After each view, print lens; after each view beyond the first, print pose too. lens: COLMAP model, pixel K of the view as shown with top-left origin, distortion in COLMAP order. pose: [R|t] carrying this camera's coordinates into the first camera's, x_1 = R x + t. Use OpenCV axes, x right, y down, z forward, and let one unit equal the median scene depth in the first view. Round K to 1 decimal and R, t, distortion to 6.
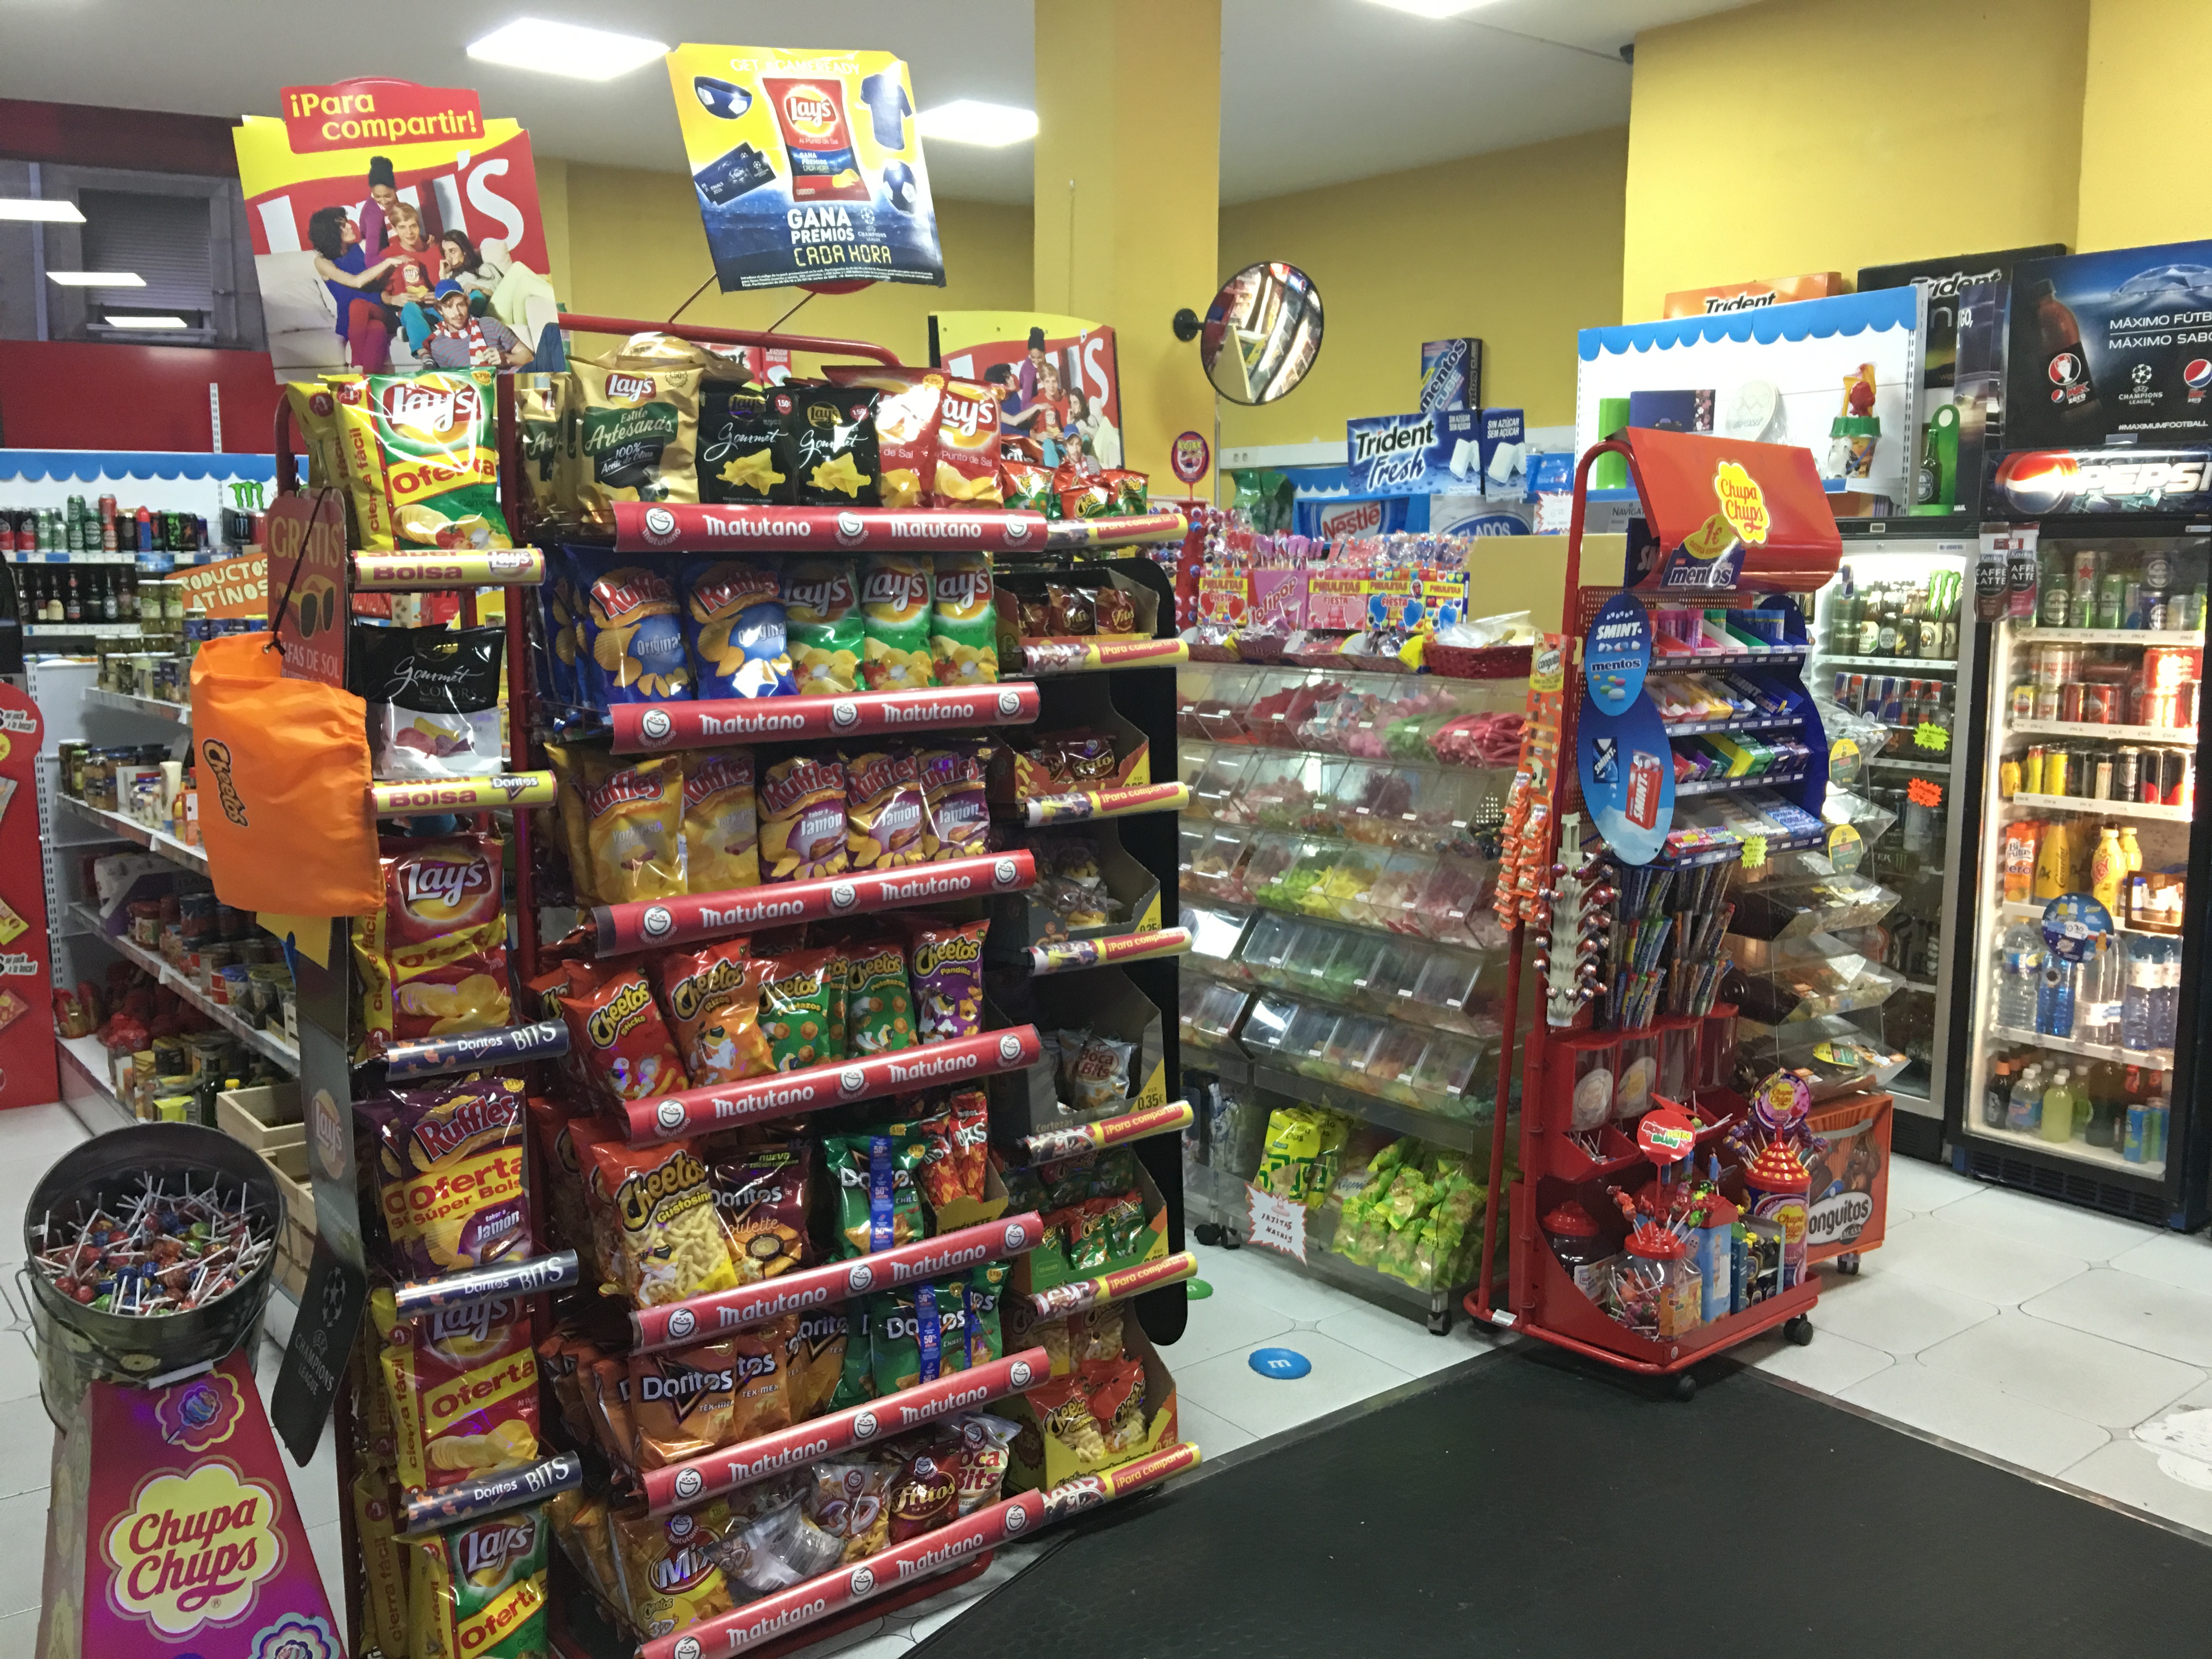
lens RADIAL K [[1899.9, 0, 1054.1], [0, 1899.9, 818.1], [0, 0, 1]] dist [0.041561, -0.077213]
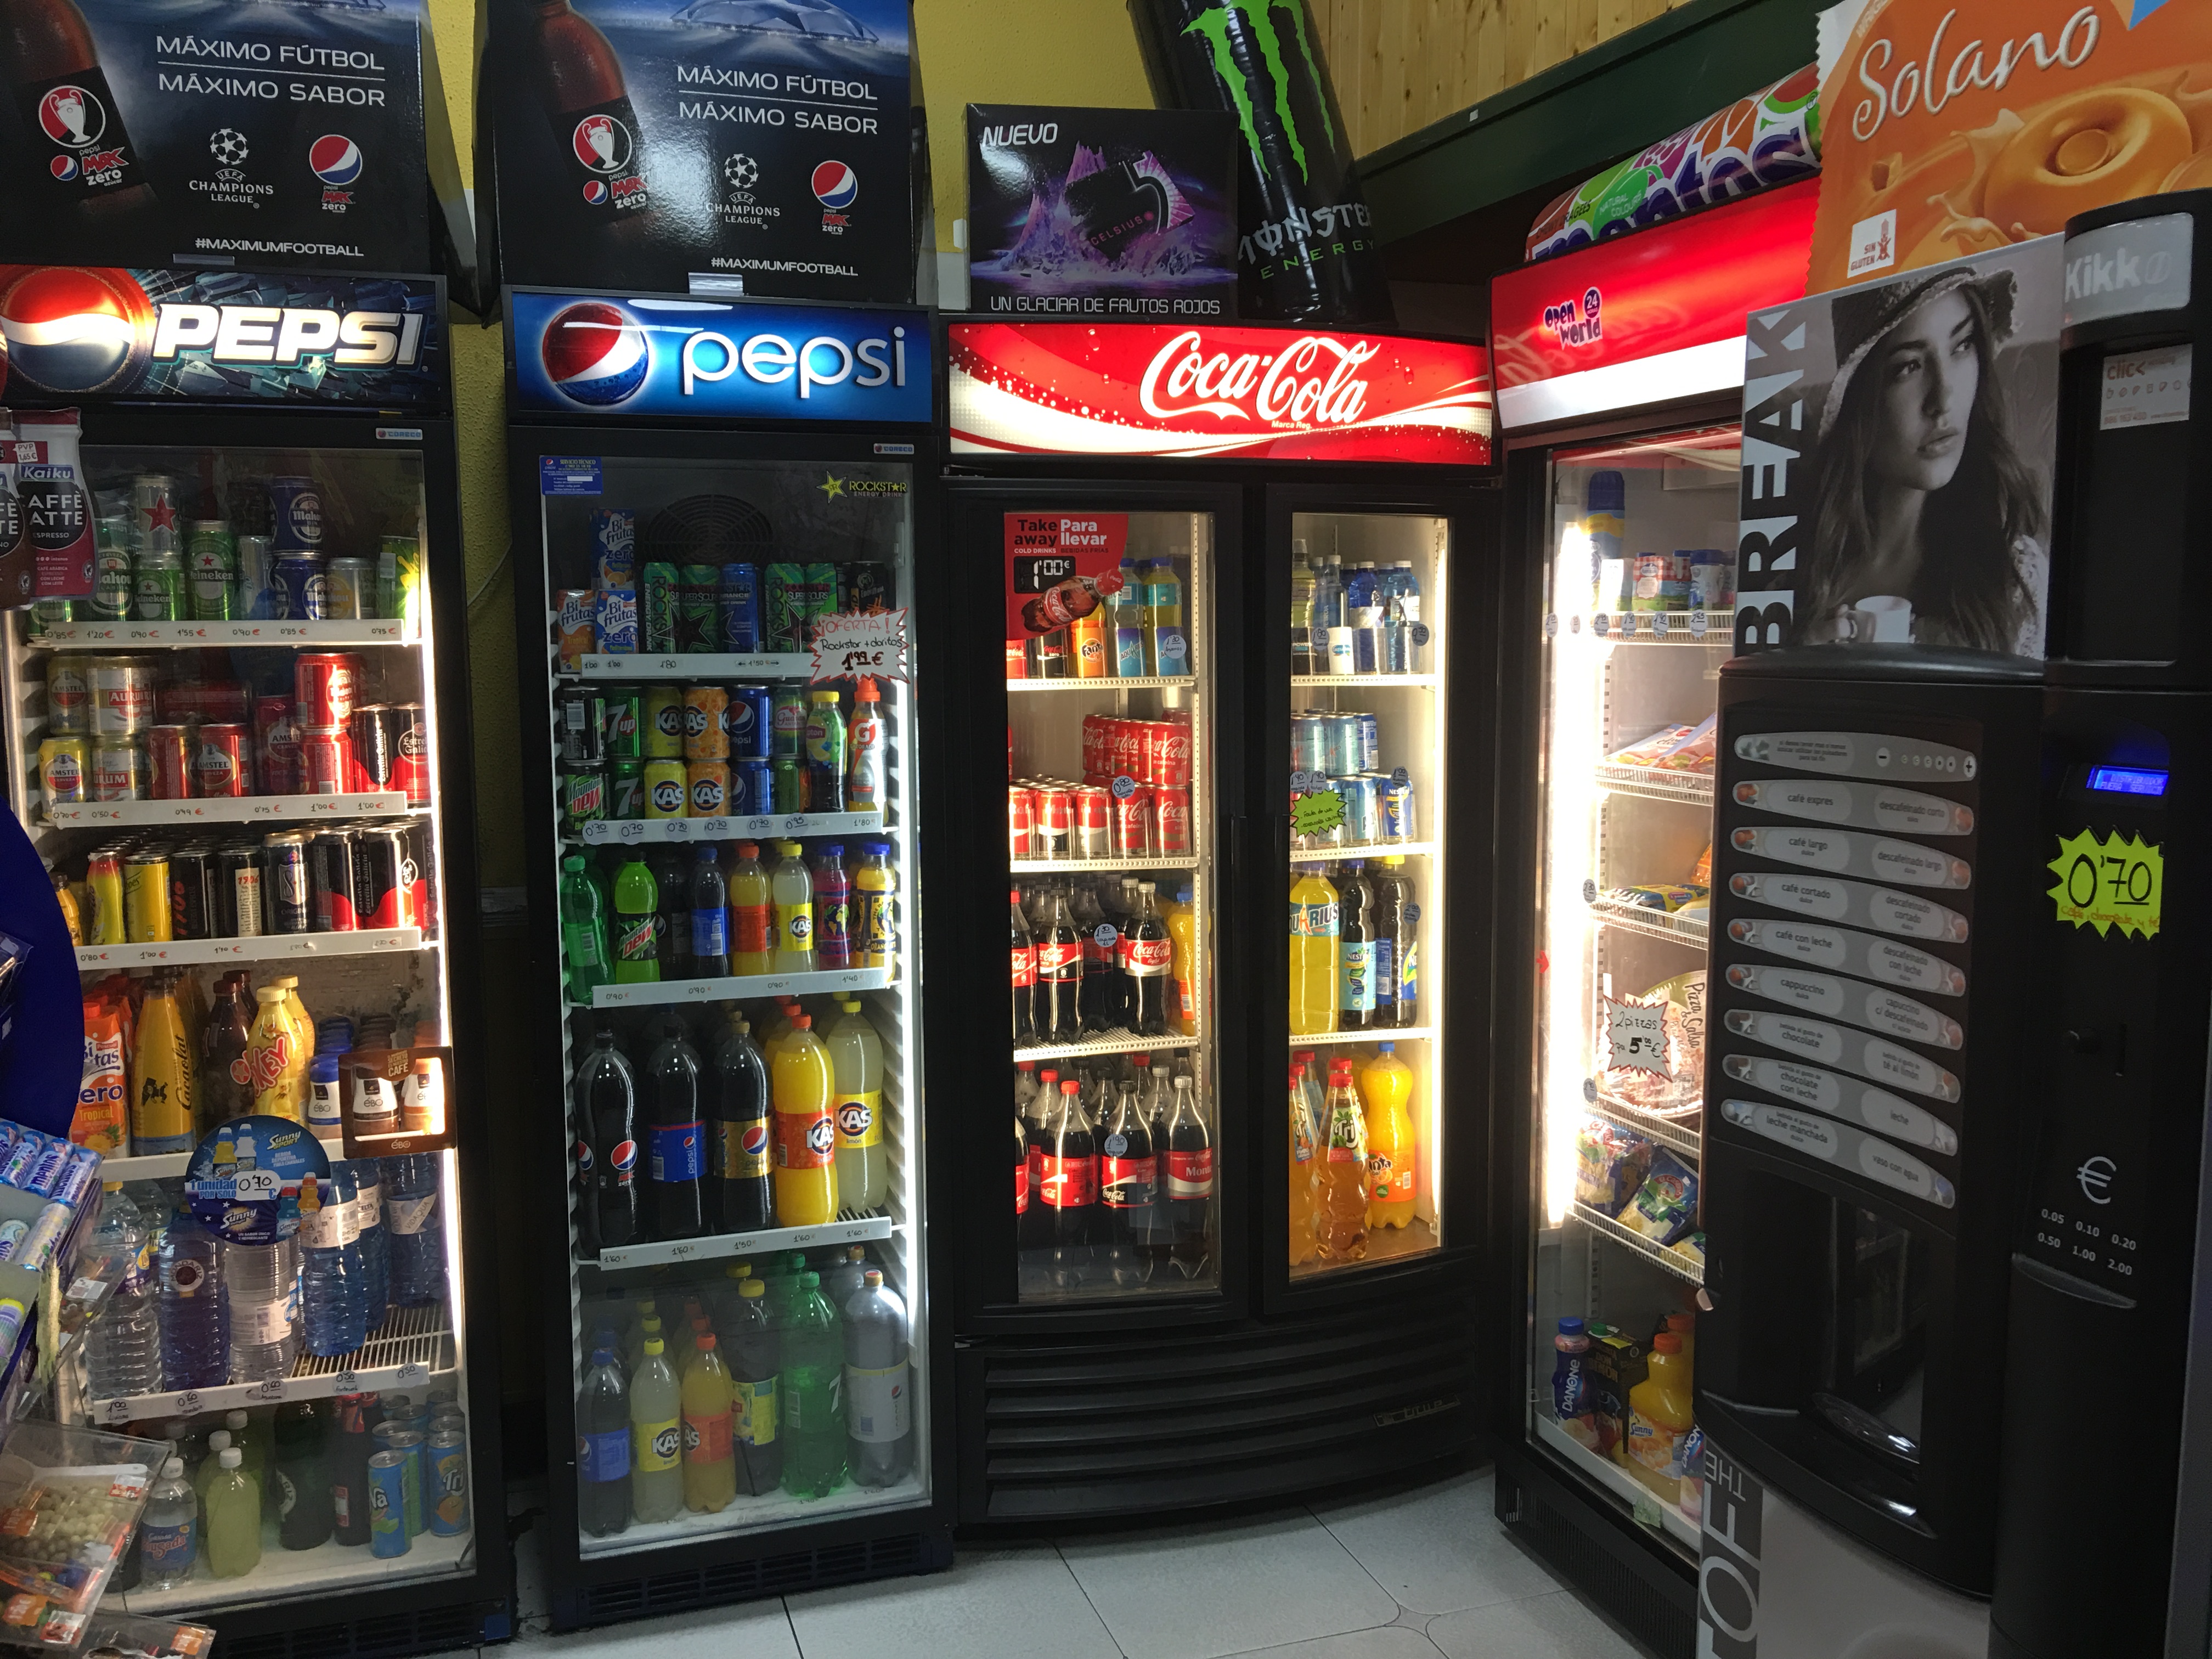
lens RADIAL K [[1899.9, 0, 1054.1], [0, 1899.9, 818.1], [0, 0, 1]] dist [0.041561, -0.077213]
pose [[0.317586, -0.091370, 0.943817, 0.113281], [0.135323, 0.989526, 0.050260, -0.039167], [-0.938524, 0.111758, 0.326624, 0.607474]]
